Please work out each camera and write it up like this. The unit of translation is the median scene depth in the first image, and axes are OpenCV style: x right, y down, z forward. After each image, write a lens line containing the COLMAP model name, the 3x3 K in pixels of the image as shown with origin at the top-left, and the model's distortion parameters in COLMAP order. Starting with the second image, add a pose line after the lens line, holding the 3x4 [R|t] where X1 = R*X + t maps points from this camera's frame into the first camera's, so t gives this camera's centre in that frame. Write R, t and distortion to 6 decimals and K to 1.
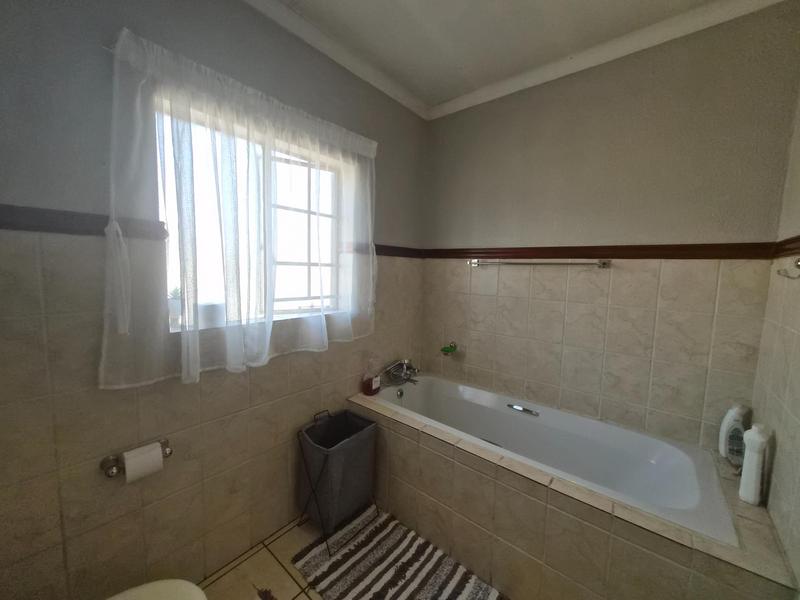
lens RADIAL K [[314.7, 0, 403.0], [0, 314.7, 298.5], [0, 0, 1]] dist [0.003223, -0.000030]
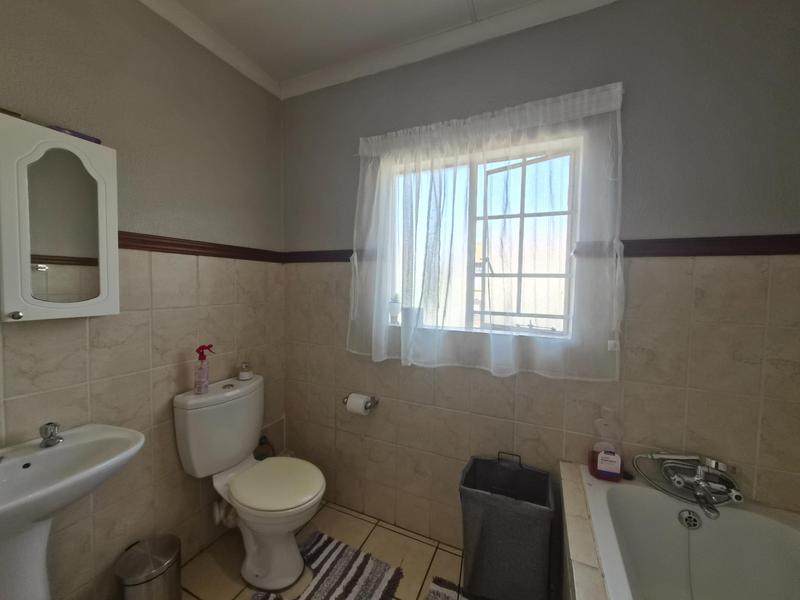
lens RADIAL K [[314.7, 0, 397.6], [0, 314.7, 298.1], [0, 0, 1]] dist [0.003223, -0.000030]
pose [[0.259684, 0.023720, -0.965402, 0.469182], [-0.100587, 0.994925, -0.002612, -0.011859], [0.960441, 0.097786, 0.260752, 0.483638]]
